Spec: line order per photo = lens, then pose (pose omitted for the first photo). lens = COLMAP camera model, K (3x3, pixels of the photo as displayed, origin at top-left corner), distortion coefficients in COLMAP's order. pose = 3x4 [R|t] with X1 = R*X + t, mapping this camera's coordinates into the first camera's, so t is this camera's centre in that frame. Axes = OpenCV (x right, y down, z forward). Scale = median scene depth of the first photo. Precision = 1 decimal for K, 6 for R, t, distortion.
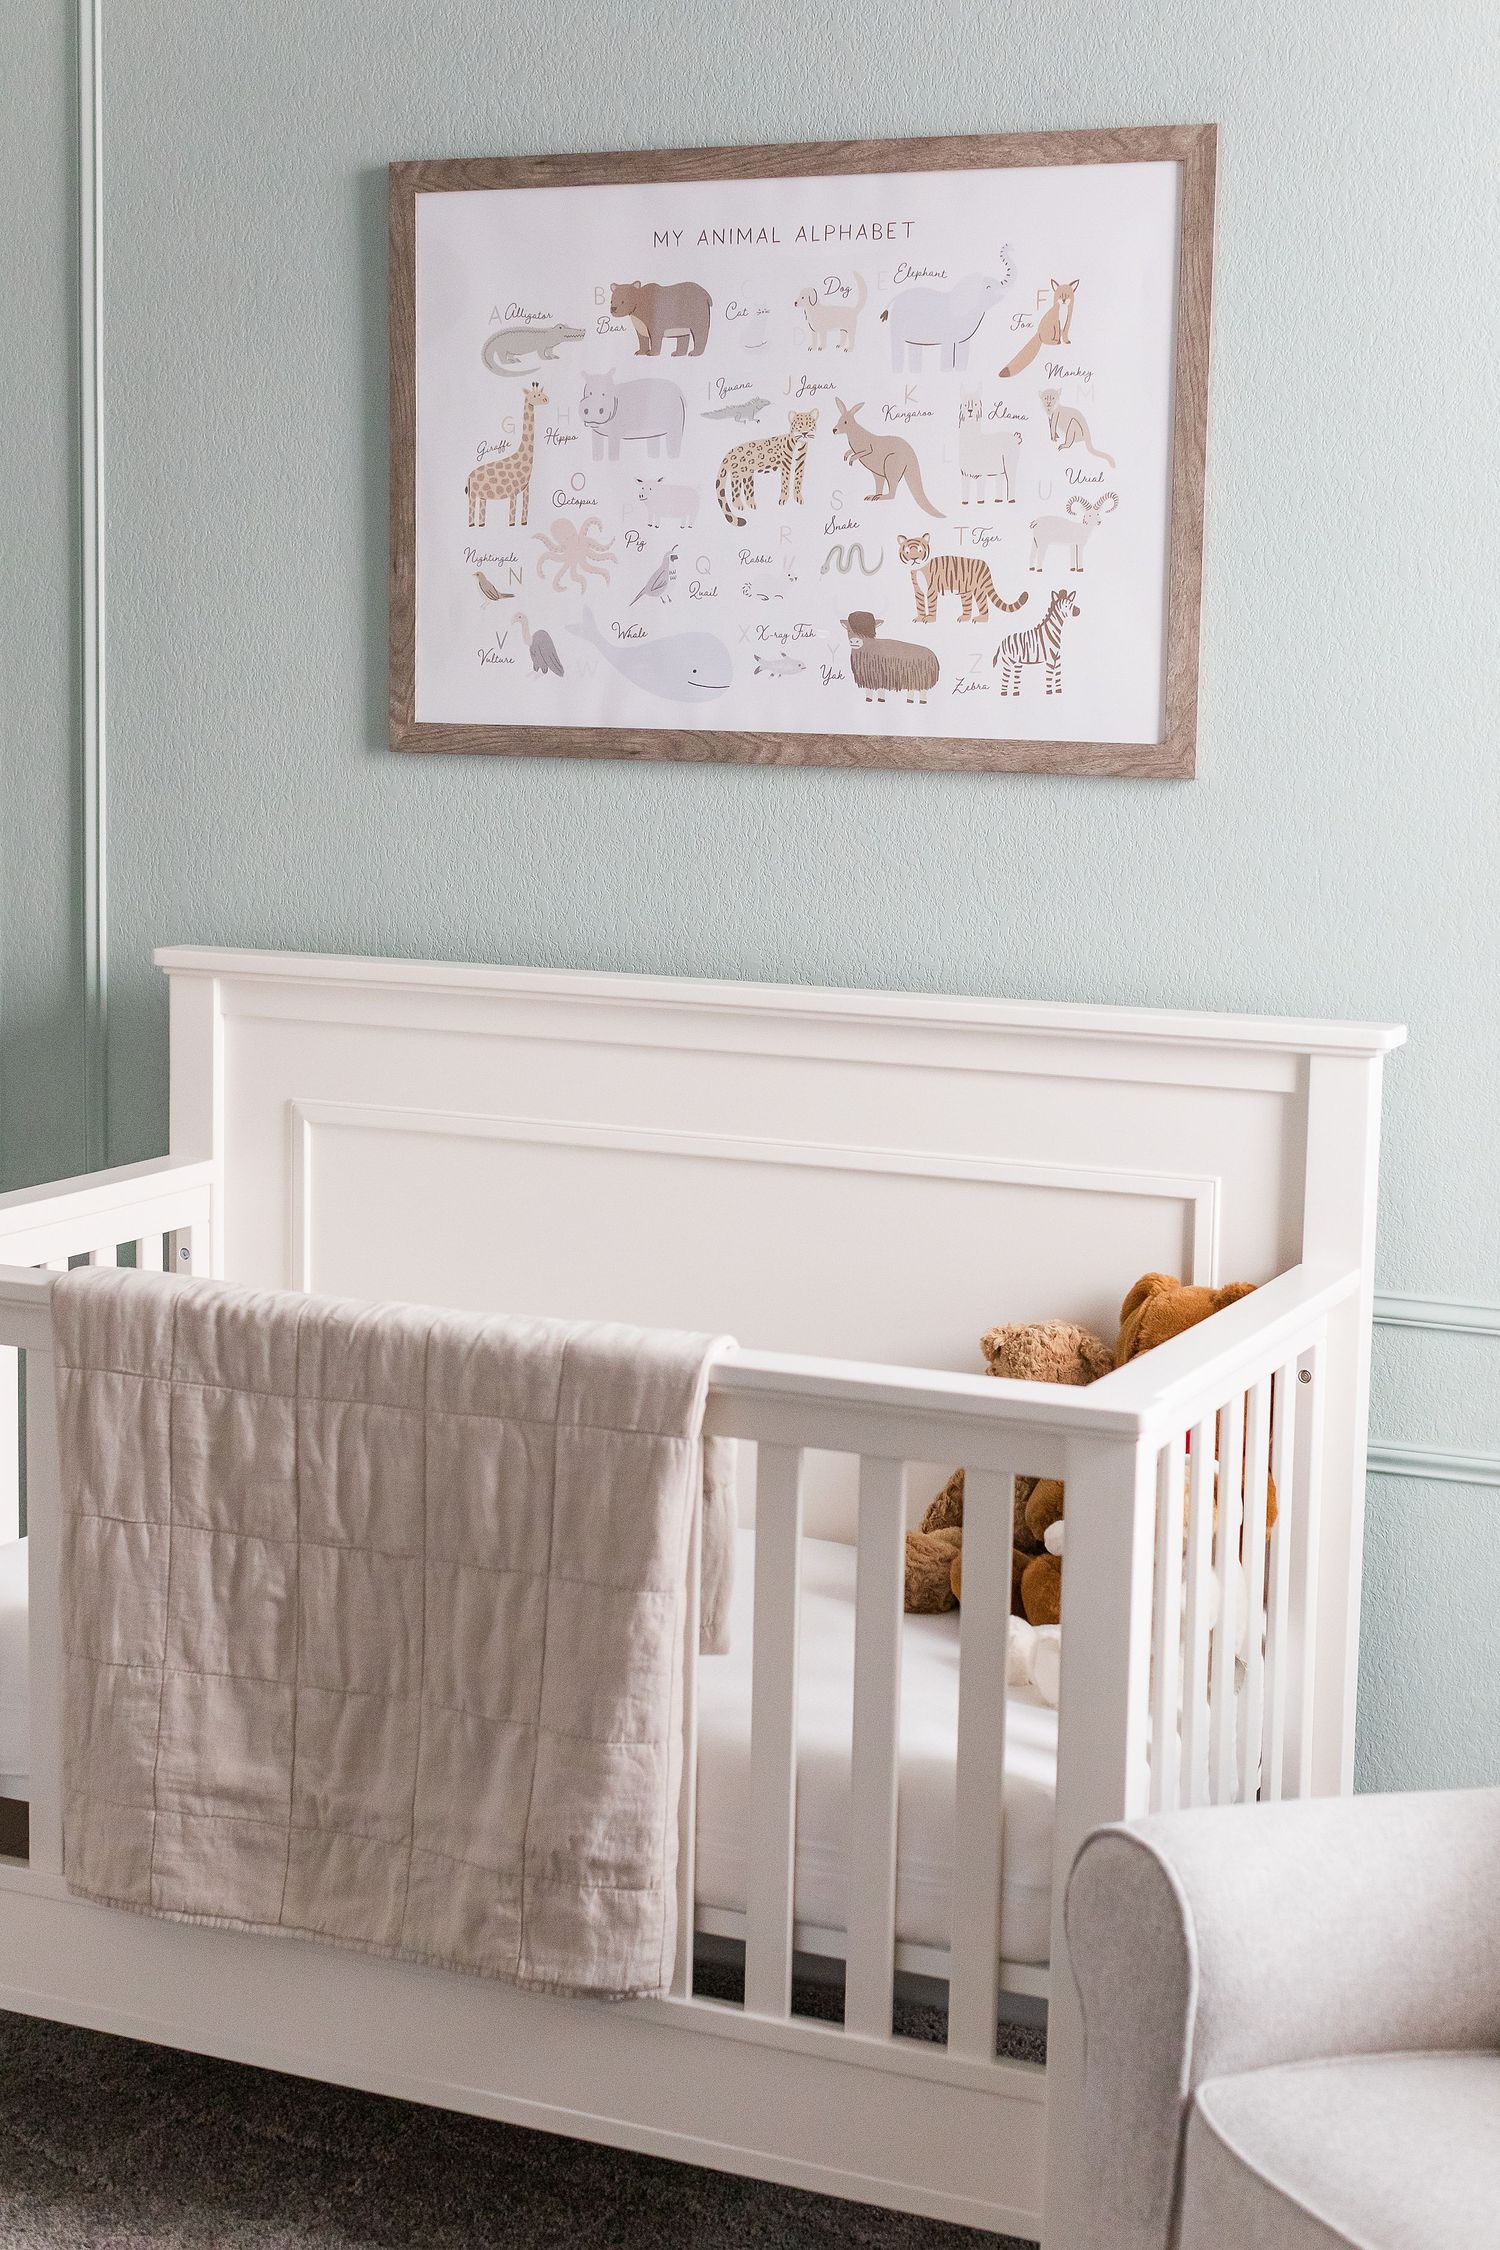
lens RADIAL K [[3399.5, 0, 750.6], [0, 3399.5, 1087.7], [0, 0, 1]] dist [0.037235, -0.075389]
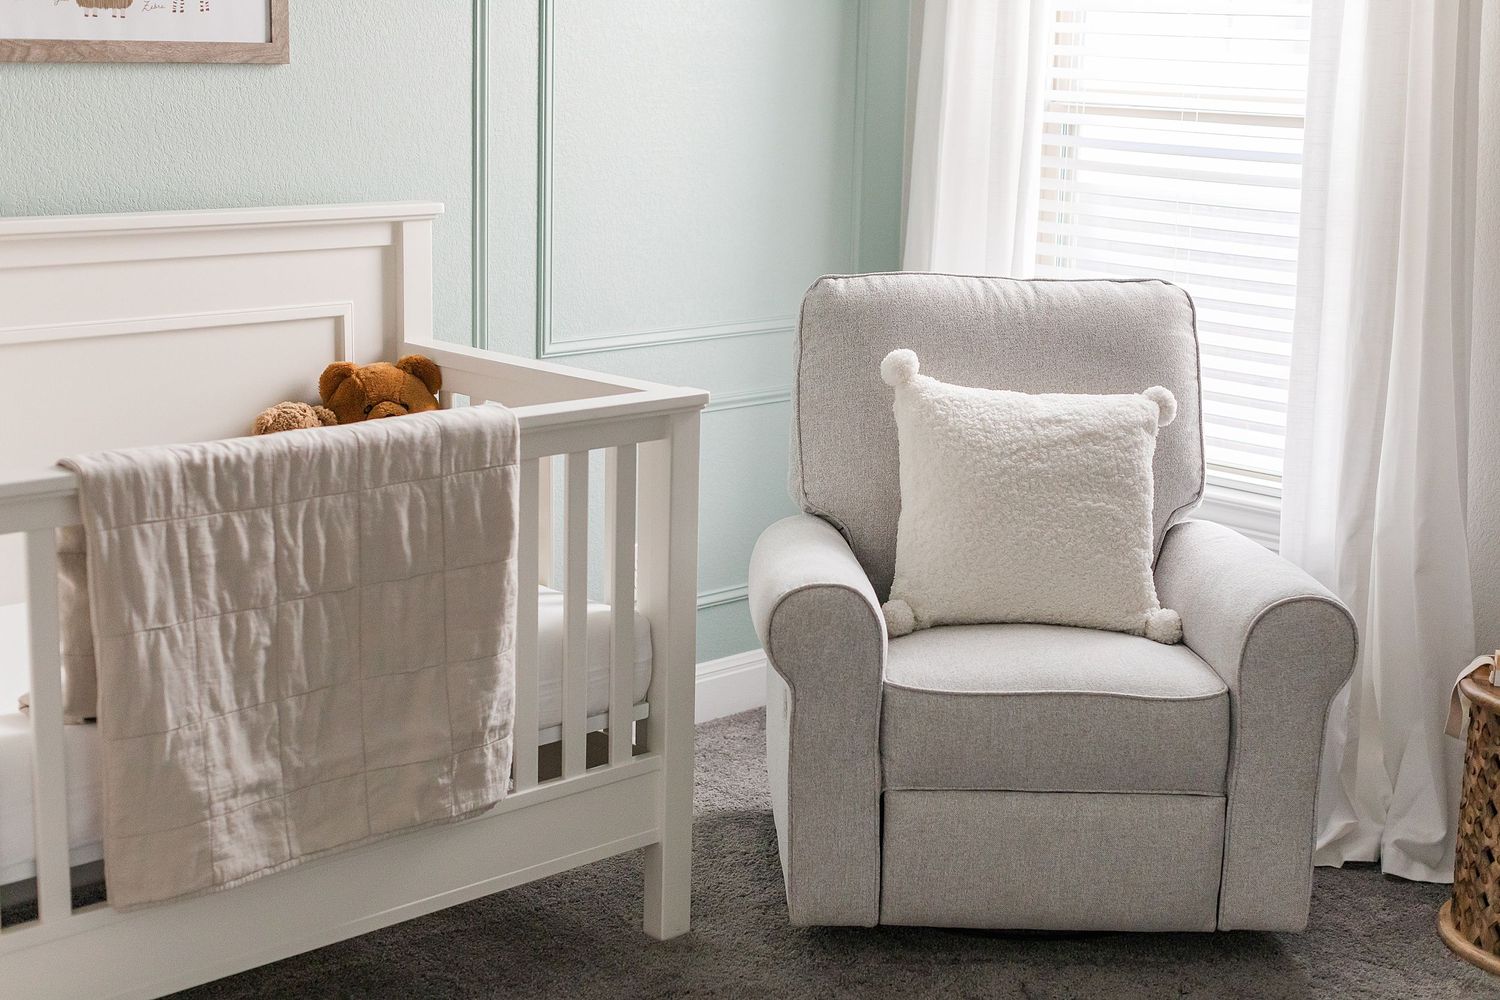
lens RADIAL K [[2266.3, 0, 750.0], [0, 2266.3, 500.0], [0, 0, 1]] dist [0.037235, -0.075389]
pose [[0.358287, -0.202276, 0.911436, -0.851967], [0.105760, 0.978757, 0.175642, -0.054906], [-0.927602, 0.033463, 0.372068, 0.400727]]
